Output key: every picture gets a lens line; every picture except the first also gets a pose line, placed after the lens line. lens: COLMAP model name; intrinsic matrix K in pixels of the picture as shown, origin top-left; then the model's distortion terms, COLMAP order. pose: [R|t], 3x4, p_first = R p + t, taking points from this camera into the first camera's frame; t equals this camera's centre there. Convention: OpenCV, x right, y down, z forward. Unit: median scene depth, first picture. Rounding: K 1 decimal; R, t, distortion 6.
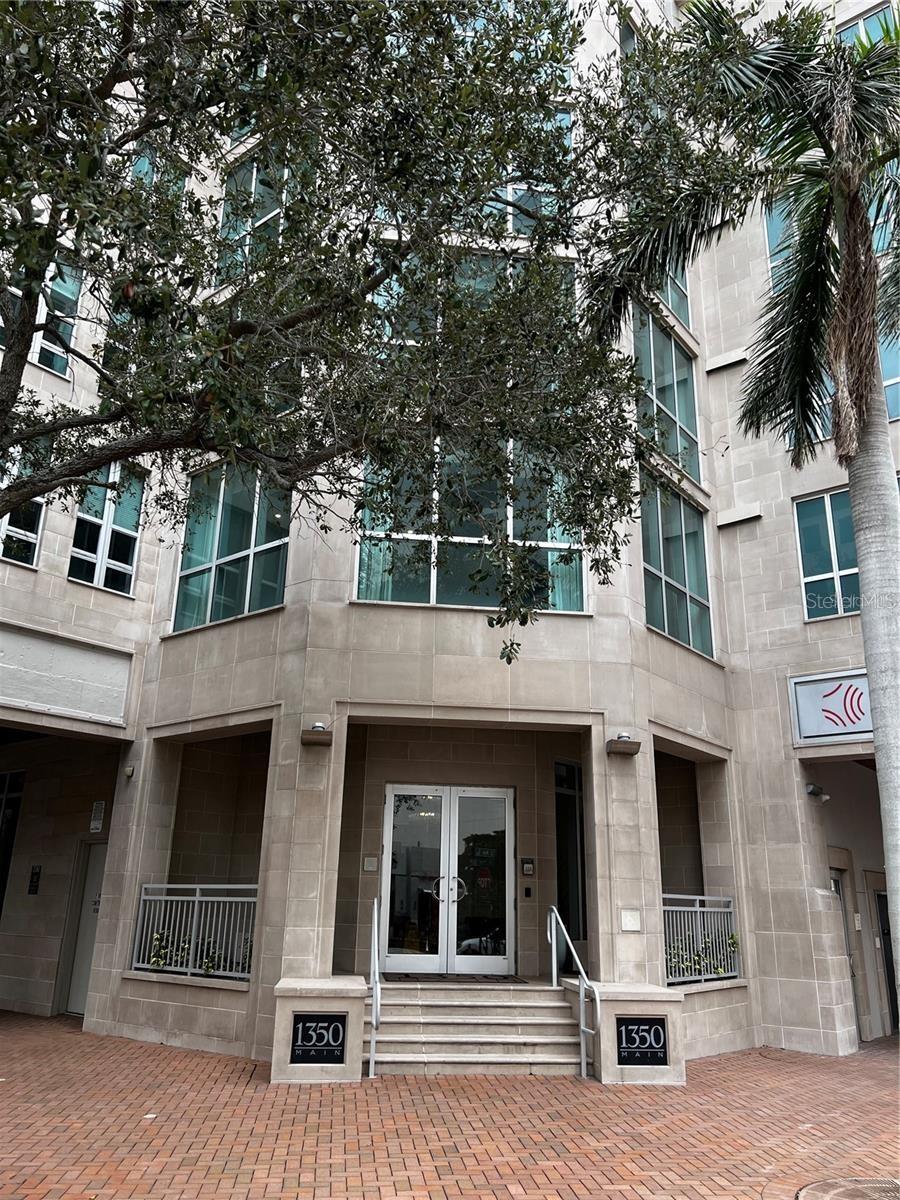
lens RADIAL K [[898.6, 0, 442.7], [0, 898.6, 611.5], [0, 0, 1]] dist [0.064787, -0.074630]
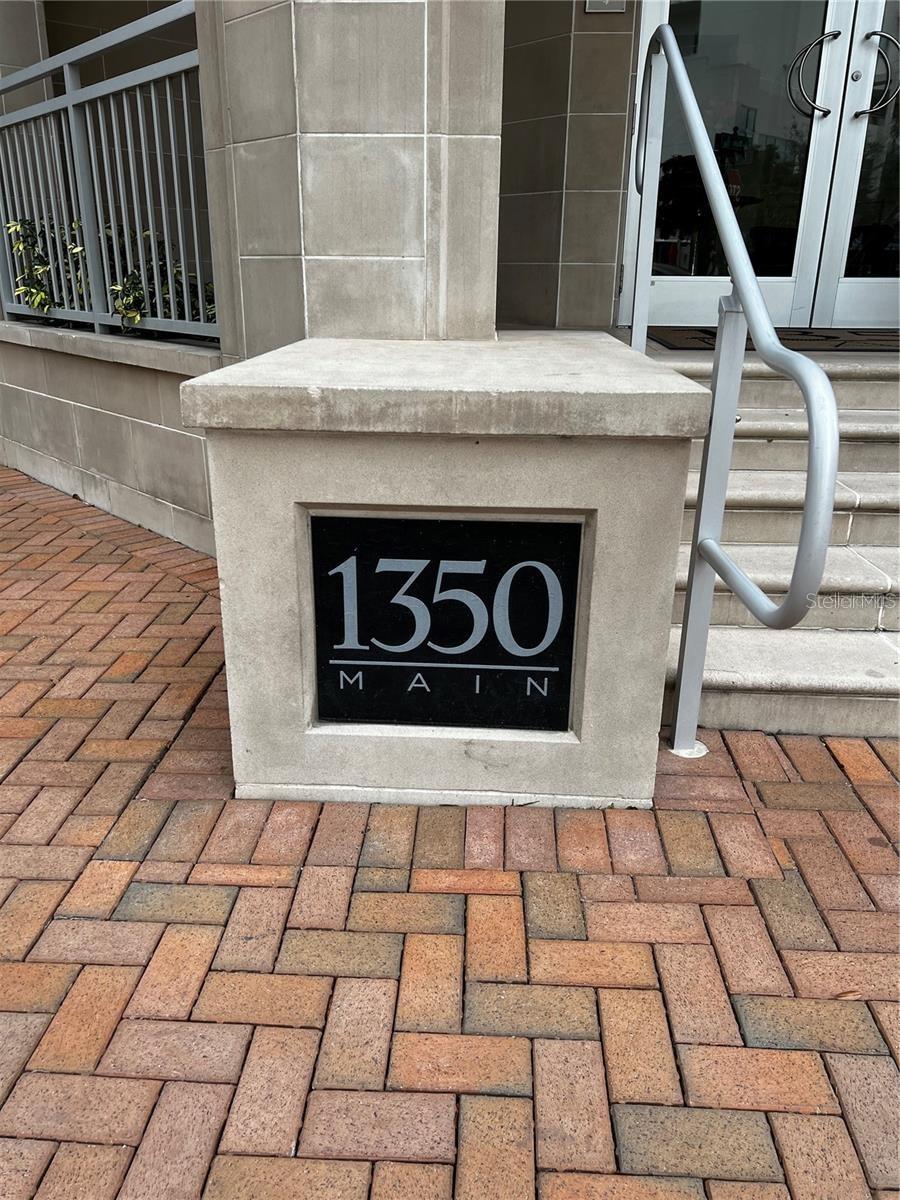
lens RADIAL K [[898.6, 0, 444.3], [0, 898.6, 608.4], [0, 0, 1]] dist [0.064787, -0.074630]
pose [[0.986264, 0.043528, -0.159338, -0.098294], [0.064488, 0.786621, 0.614059, 0.323341], [0.152067, -0.615900, 0.773009, 0.794959]]
